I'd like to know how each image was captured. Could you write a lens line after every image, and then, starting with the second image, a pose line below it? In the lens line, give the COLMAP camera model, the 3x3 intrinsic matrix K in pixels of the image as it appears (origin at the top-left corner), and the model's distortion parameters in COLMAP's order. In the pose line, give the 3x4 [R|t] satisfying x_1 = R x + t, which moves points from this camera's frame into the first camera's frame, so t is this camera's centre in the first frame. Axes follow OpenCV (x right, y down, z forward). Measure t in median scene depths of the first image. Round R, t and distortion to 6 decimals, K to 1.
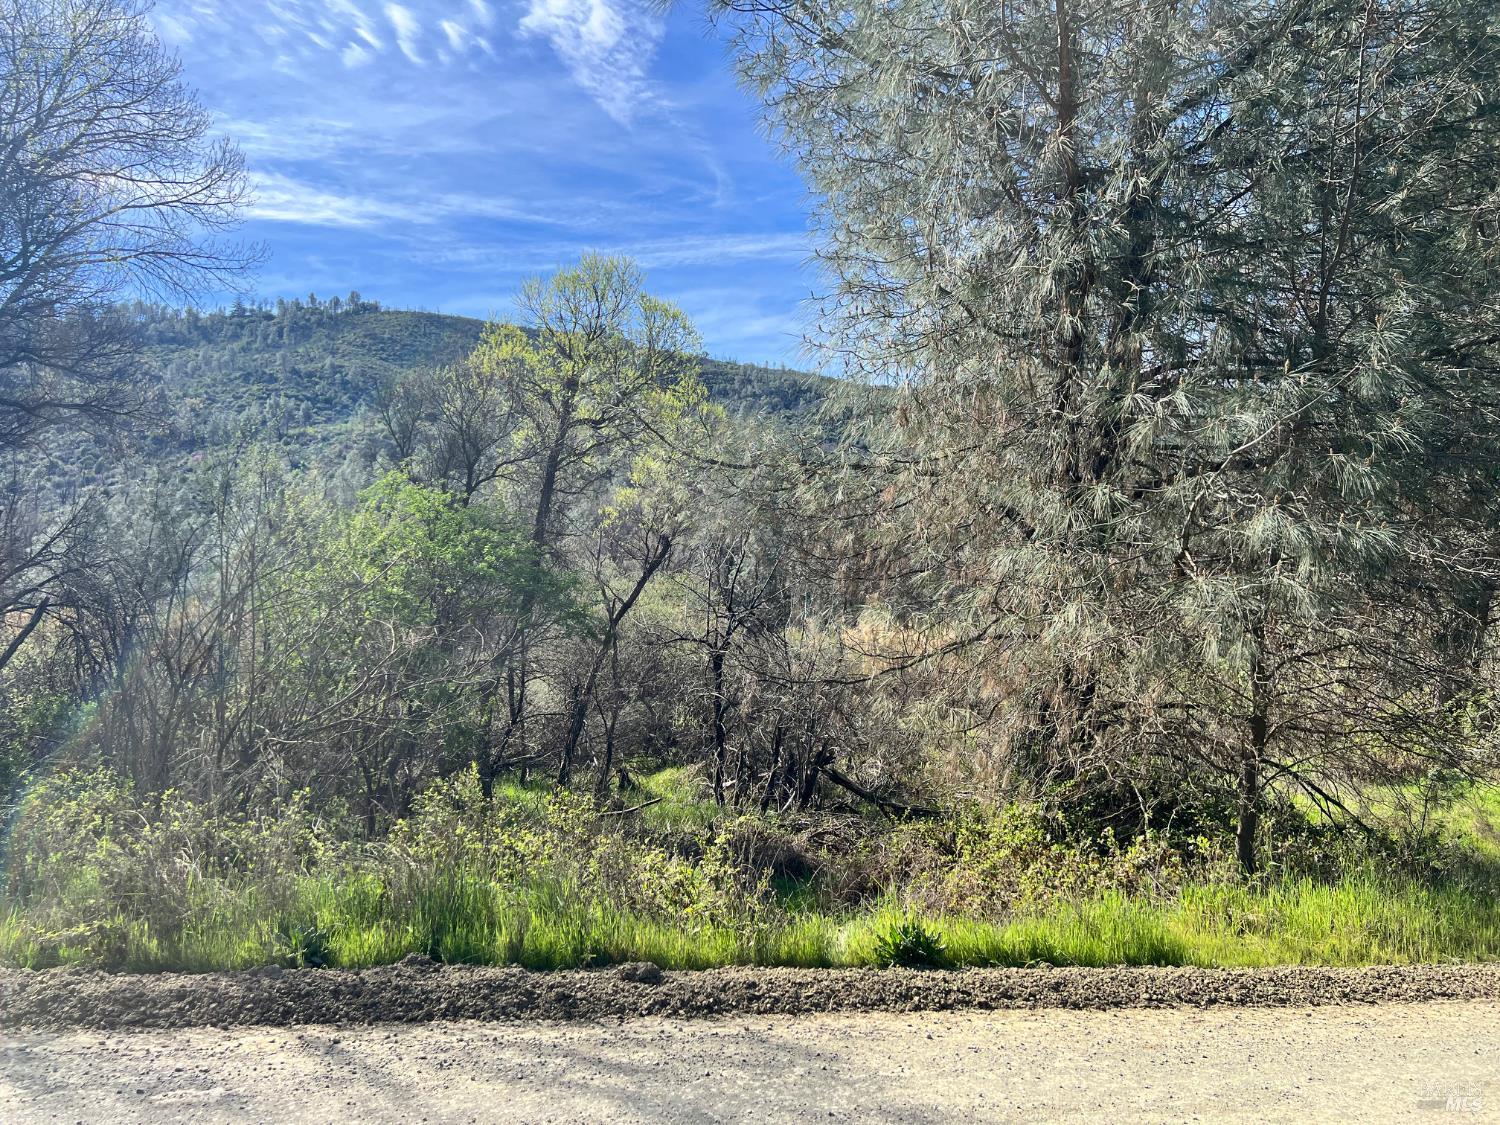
lens RADIAL K [[1128.2, 0, 740.5], [0, 1128.2, 578.2], [0, 0, 1]] dist [0.066834, -0.071347]
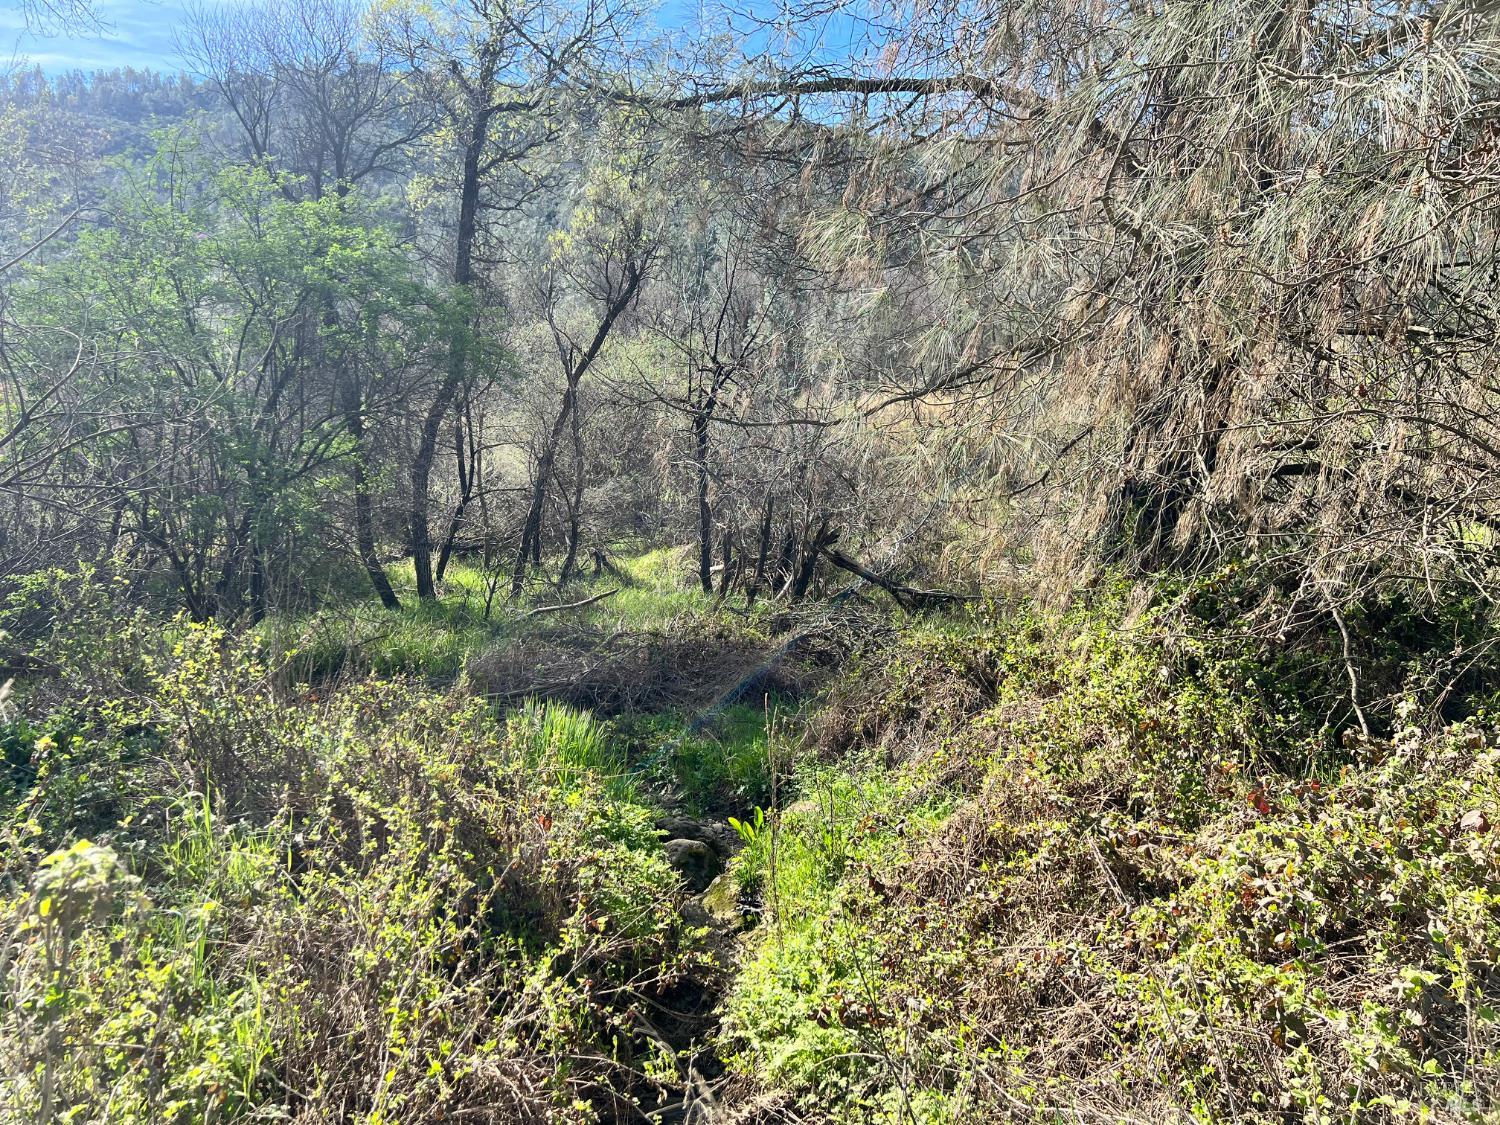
lens RADIAL K [[1128.2, 0, 688.0], [0, 1128.2, 581.2], [0, 0, 1]] dist [0.066834, -0.071347]
pose [[0.997515, -0.010035, -0.069737, 0.111130], [0.023517, 0.980461, 0.195304, 0.100807], [0.066415, -0.196459, 0.978260, 0.657950]]
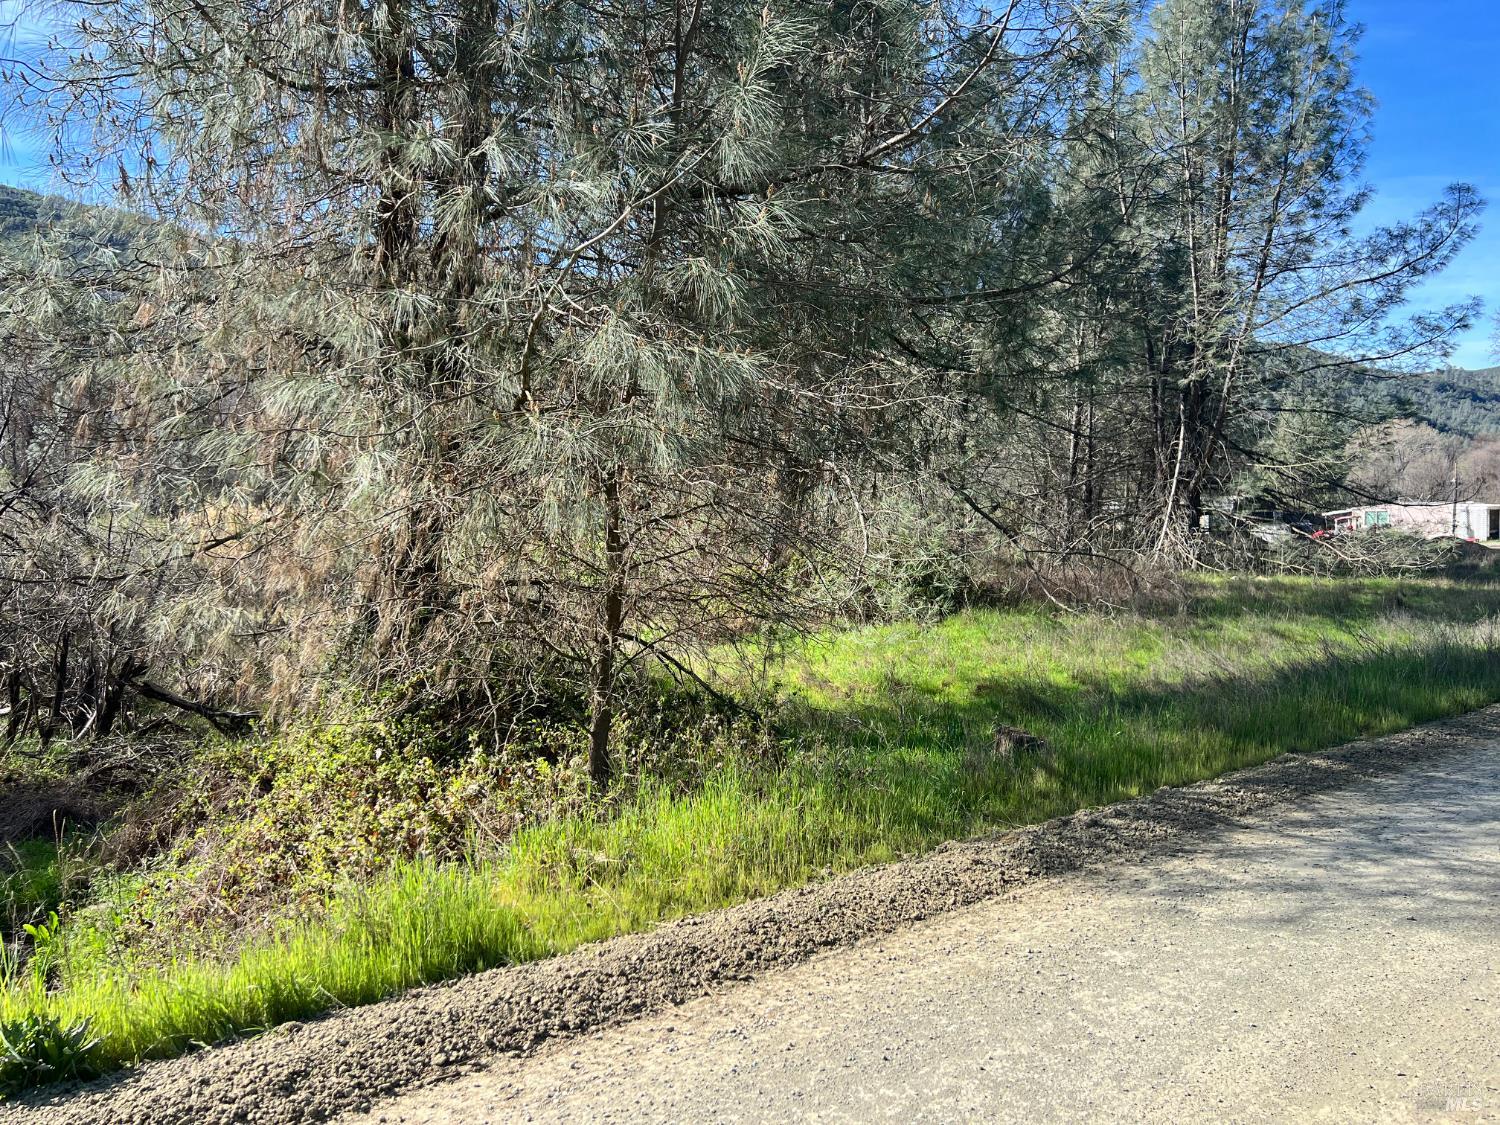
lens RADIAL K [[1128.2, 0, 751.2], [0, 1128.2, 566.4], [0, 0, 1]] dist [0.066834, -0.071347]
pose [[0.856364, -0.050046, 0.513942, 0.127814], [0.000427, 0.995361, 0.096214, 0.024729], [-0.516373, -0.082175, 0.852412, 0.265332]]
